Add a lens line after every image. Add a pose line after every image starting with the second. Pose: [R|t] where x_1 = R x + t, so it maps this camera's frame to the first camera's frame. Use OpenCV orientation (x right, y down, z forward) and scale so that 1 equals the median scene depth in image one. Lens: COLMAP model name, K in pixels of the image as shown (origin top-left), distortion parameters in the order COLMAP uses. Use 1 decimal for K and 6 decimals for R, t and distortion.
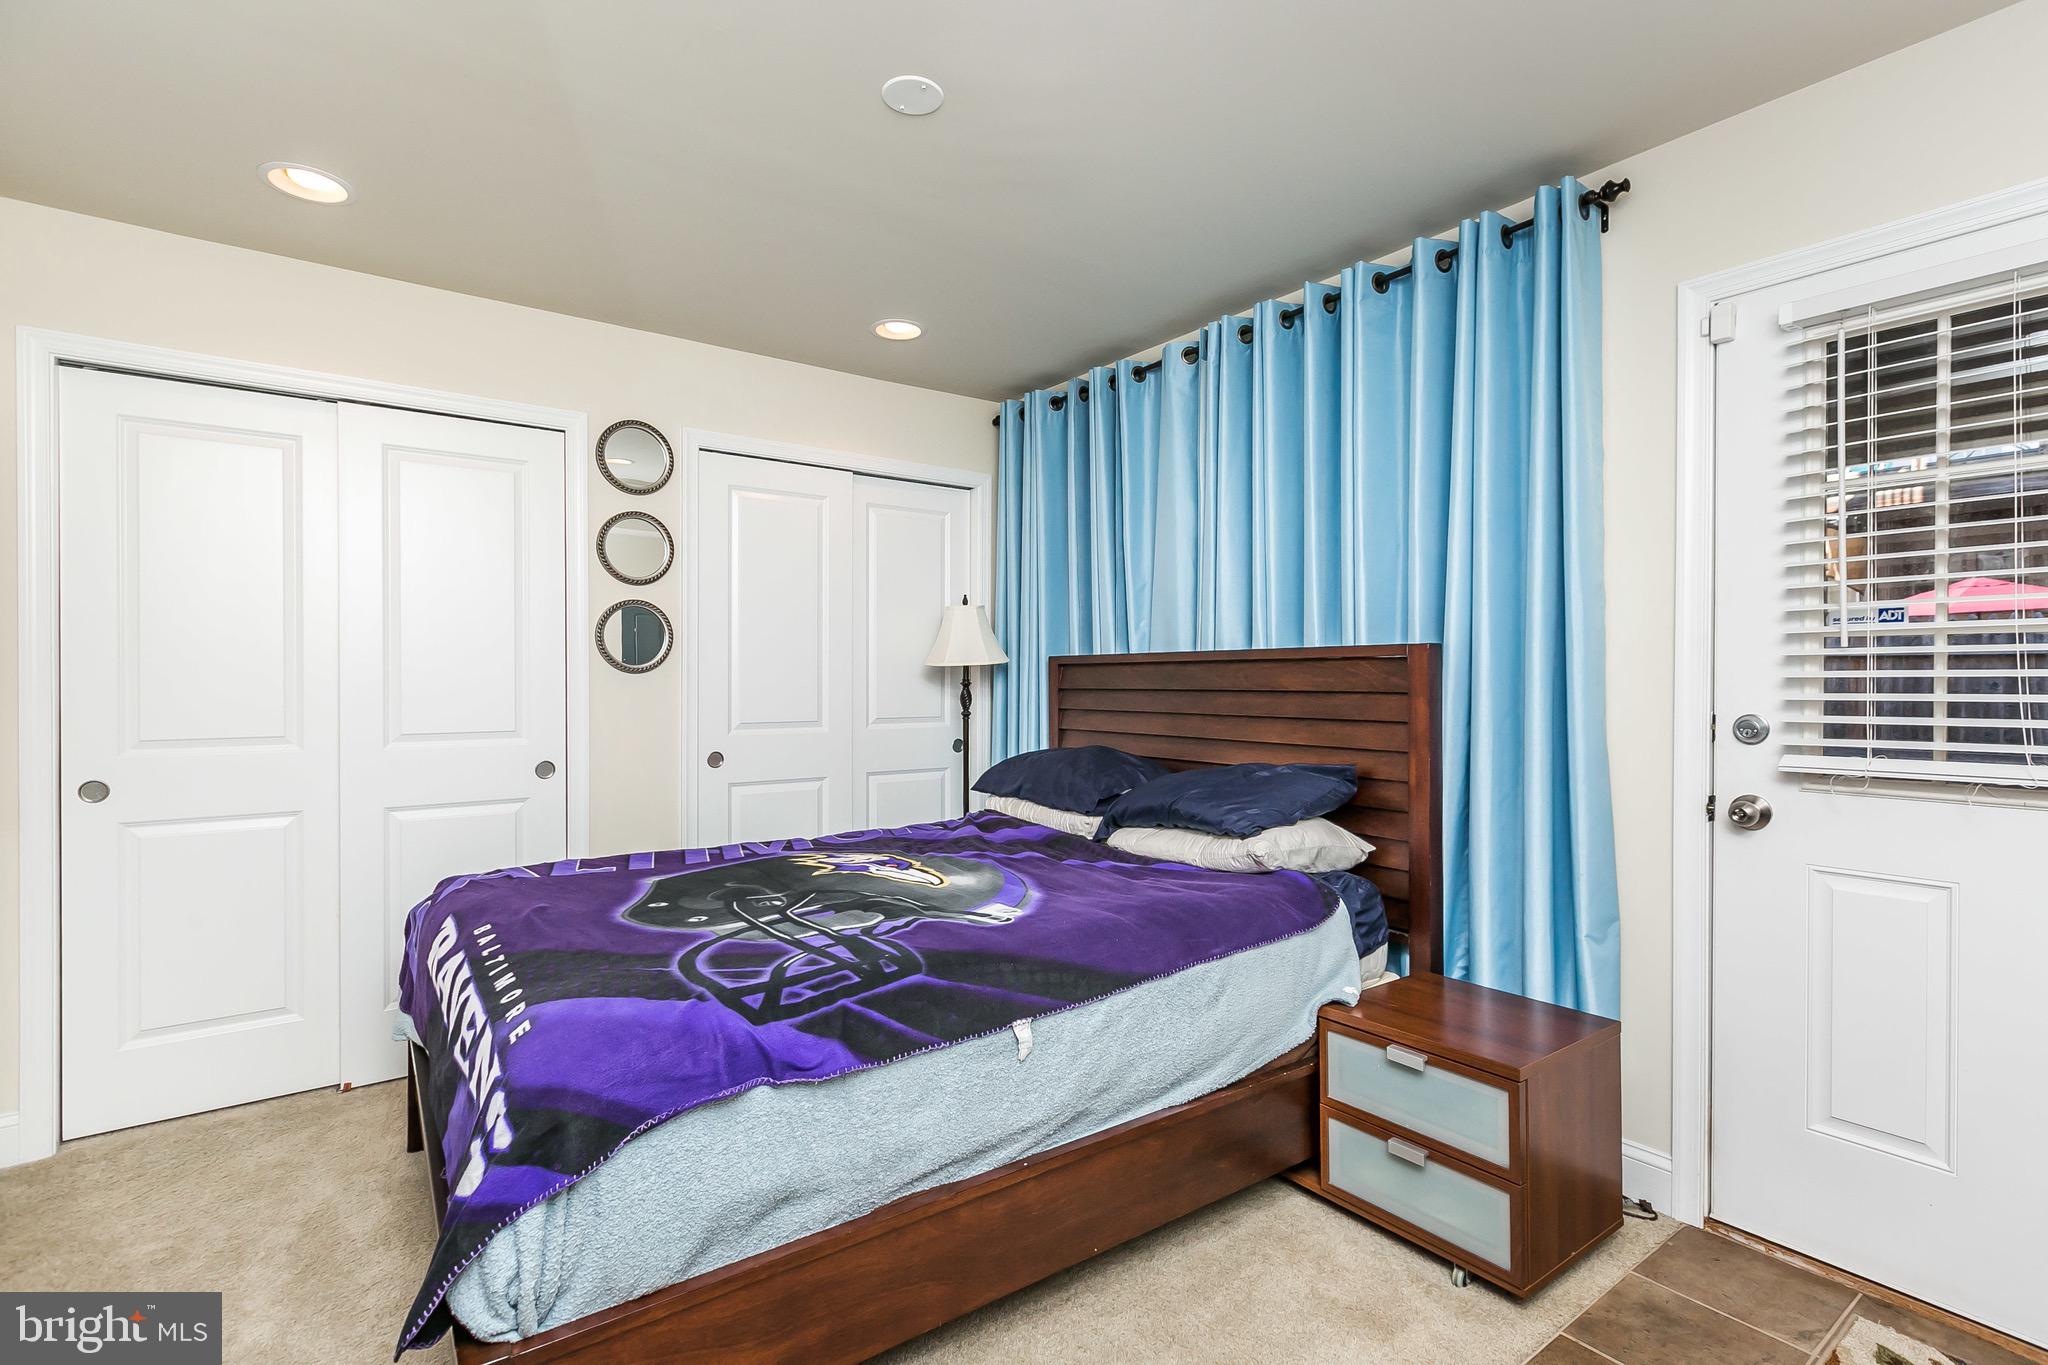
lens RADIAL K [[986.2, 0, 1025.1], [0, 986.2, 669.5], [0, 0, 1]] dist [0.005133, 0.000714]
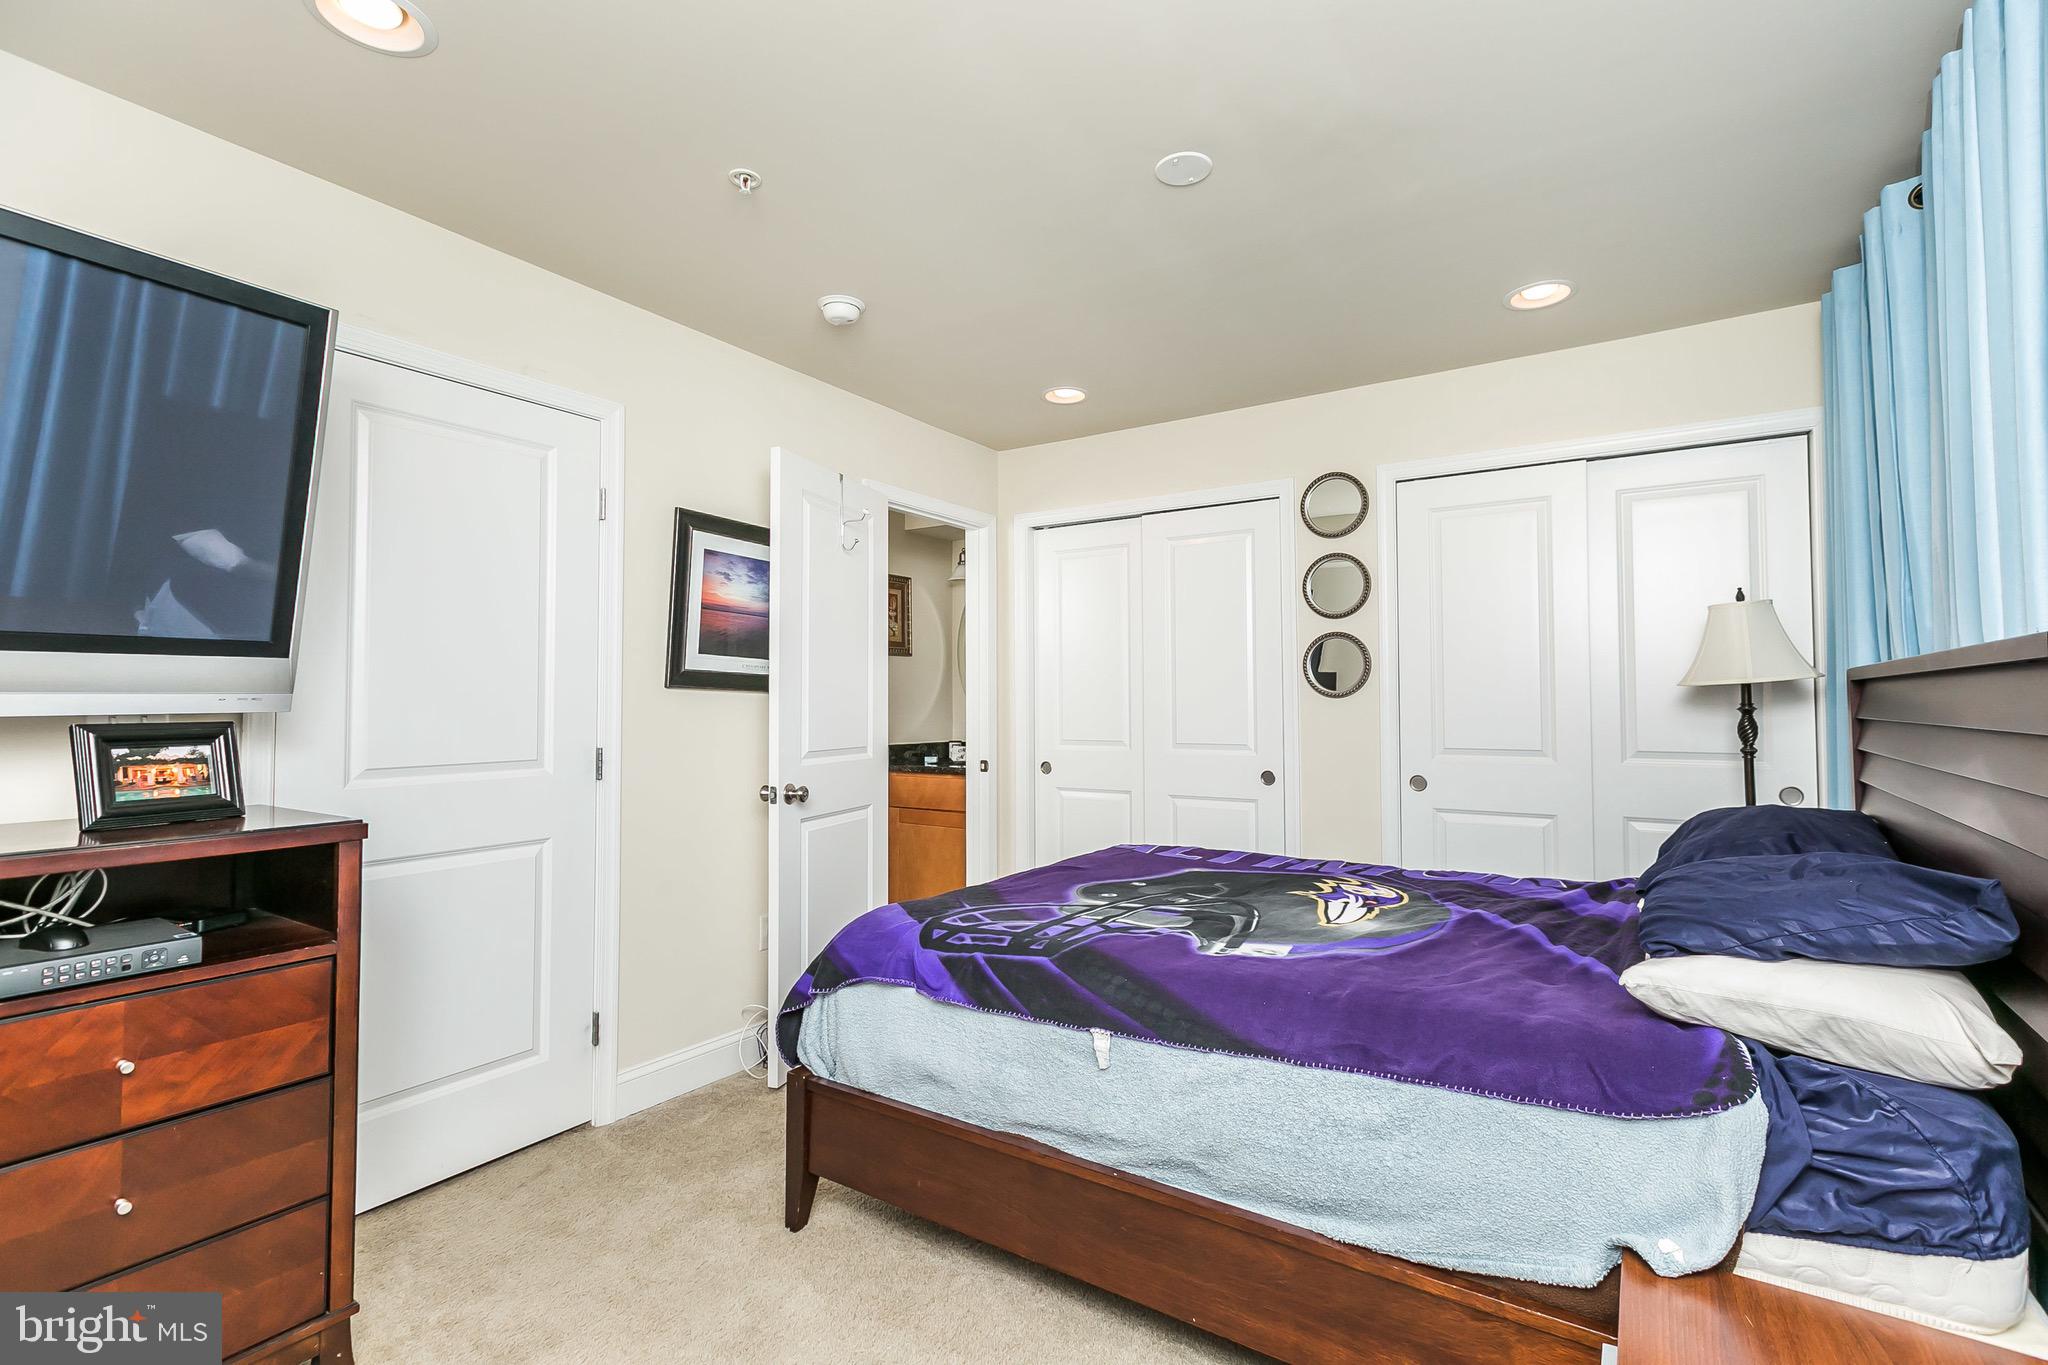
lens RADIAL K [[932.8, 0, 1024.0], [0, 932.8, 682.5], [0, 0, 1]] dist [0.005191, -0.000820]
pose [[0.340159, -0.019282, -0.940170, 0.656407], [0.010289, 0.999806, -0.016782, 0.001328], [0.940312, -0.003965, 0.340292, 0.423933]]
